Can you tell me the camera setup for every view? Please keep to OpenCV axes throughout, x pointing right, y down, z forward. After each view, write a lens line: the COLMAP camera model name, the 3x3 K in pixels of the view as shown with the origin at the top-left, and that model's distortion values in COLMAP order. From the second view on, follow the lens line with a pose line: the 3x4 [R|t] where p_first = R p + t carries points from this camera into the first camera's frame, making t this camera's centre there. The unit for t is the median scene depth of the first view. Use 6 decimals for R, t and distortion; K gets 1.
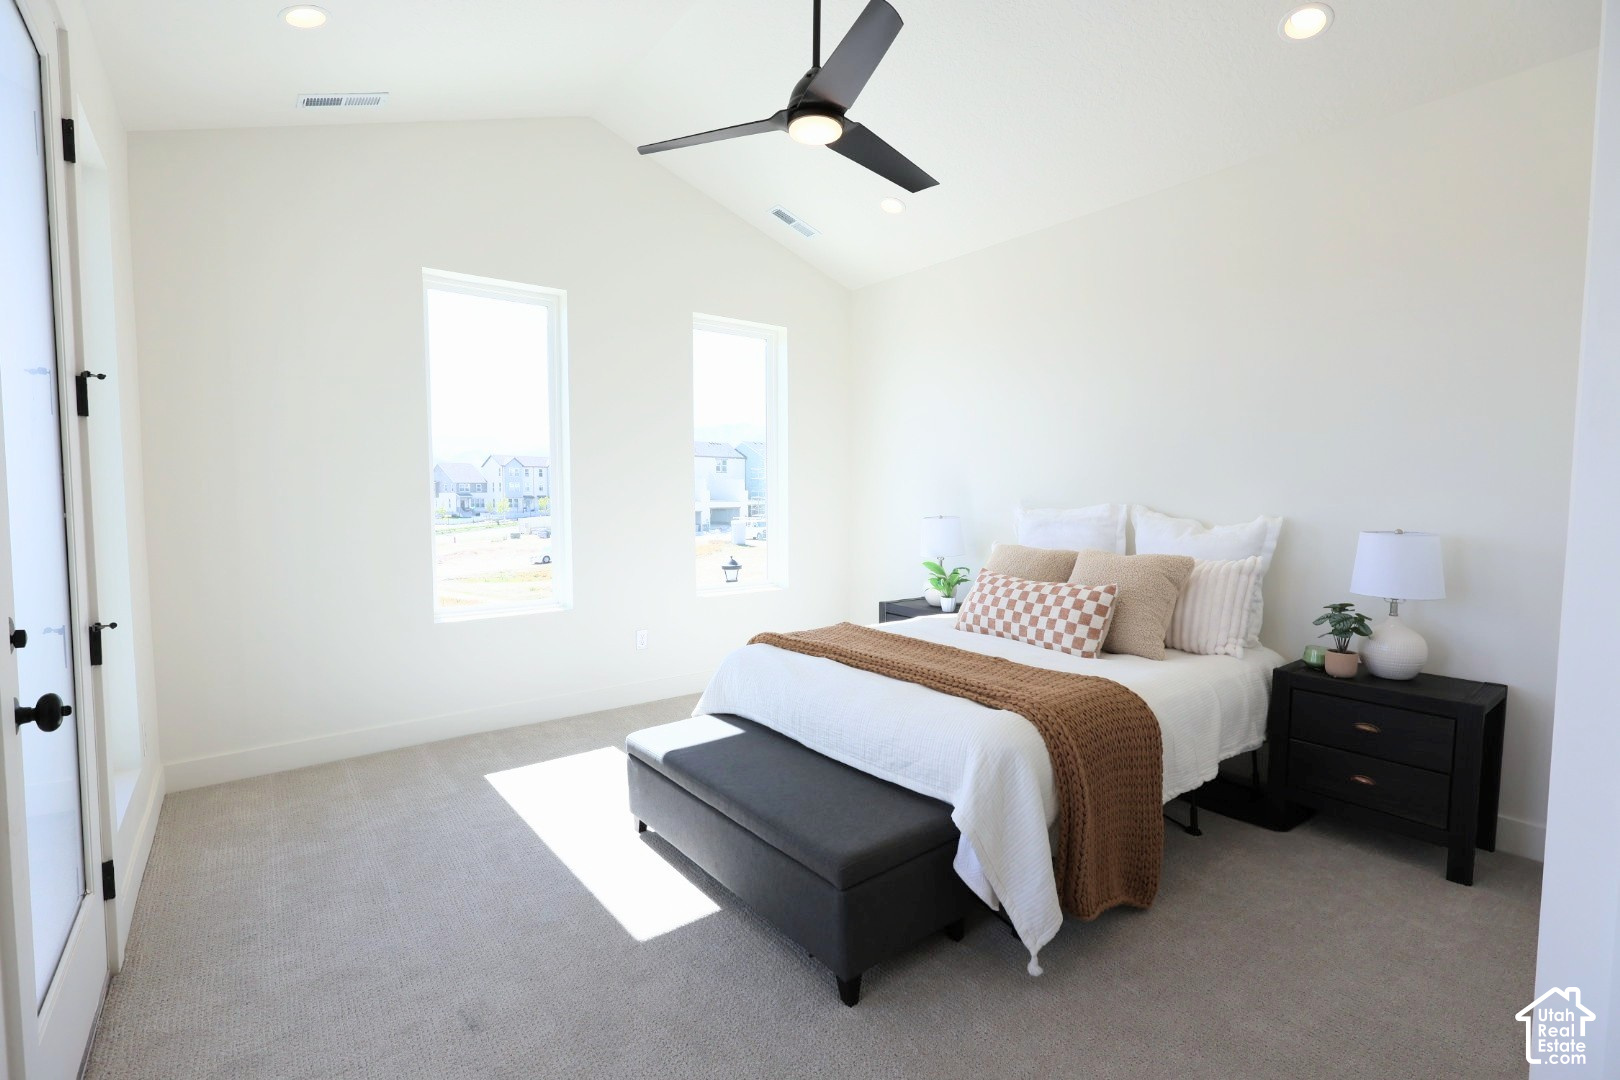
lens RADIAL K [[732.7, 0, 810.0], [0, 732.7, 540.0], [0, 0, 1]] dist [0.000526, -0.000055]
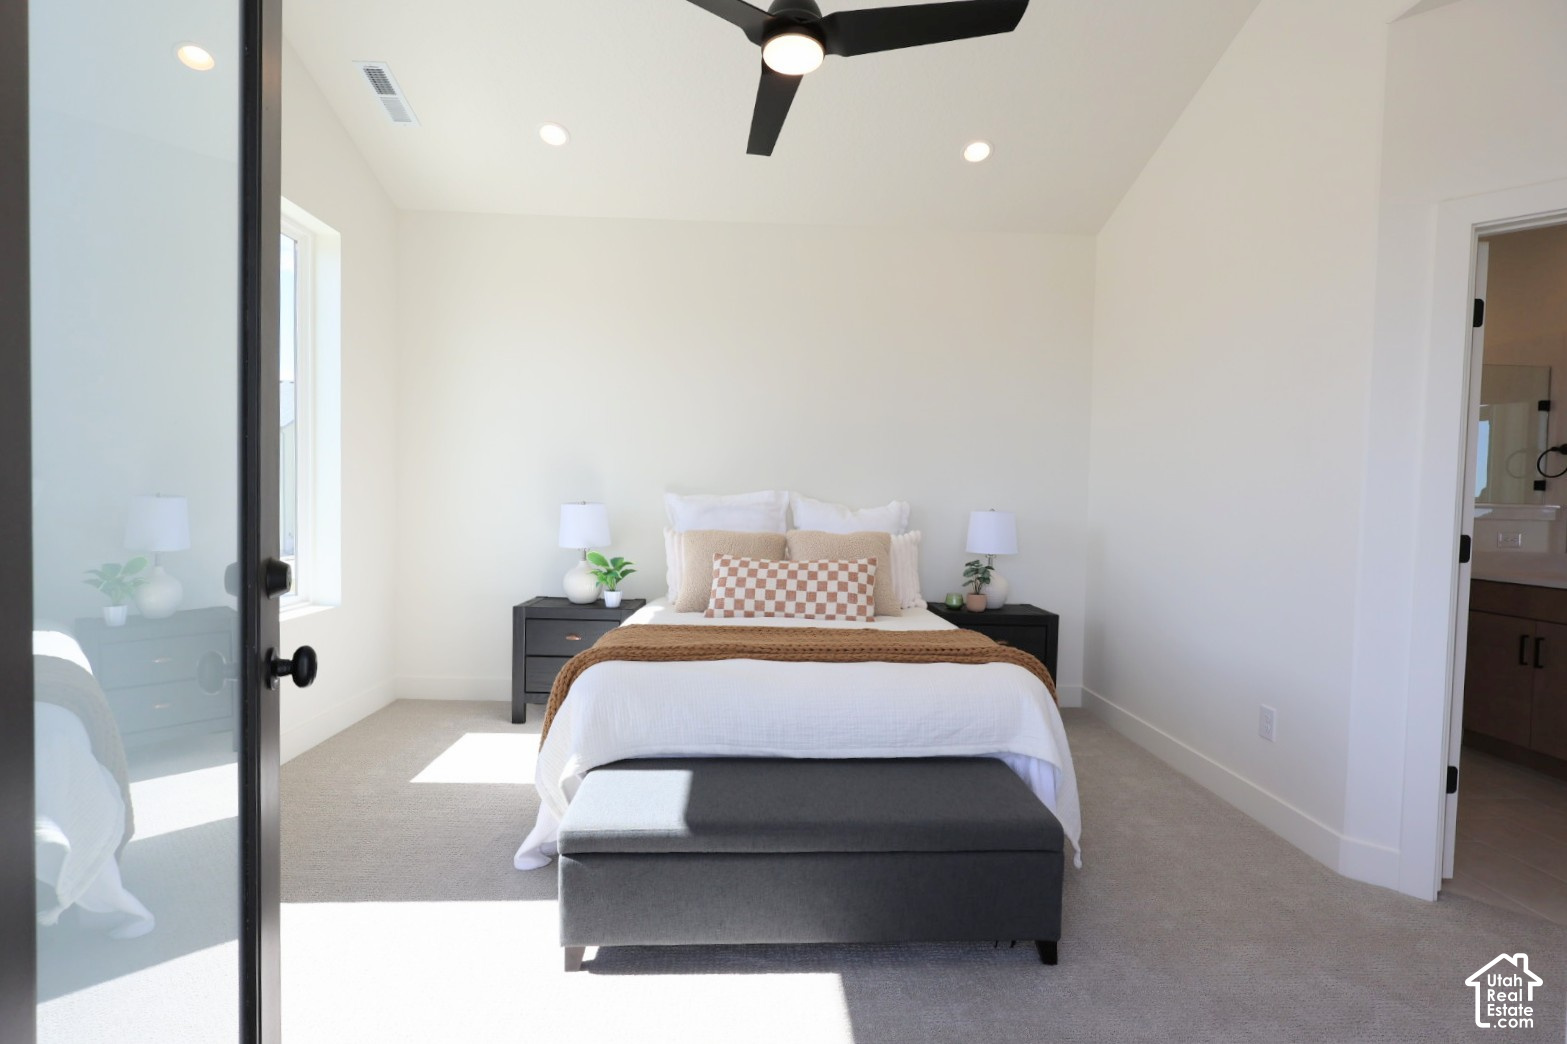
lens RADIAL K [[733.5, 0, 783.5], [0, 733.5, 522.0], [0, 0, 1]] dist [0.000064, -0.000246]
pose [[0.578101, -0.014768, 0.815832, -0.621067], [0.031589, 0.999492, -0.004292, 0.004896], [-0.815354, 0.028252, 0.578273, 0.433139]]
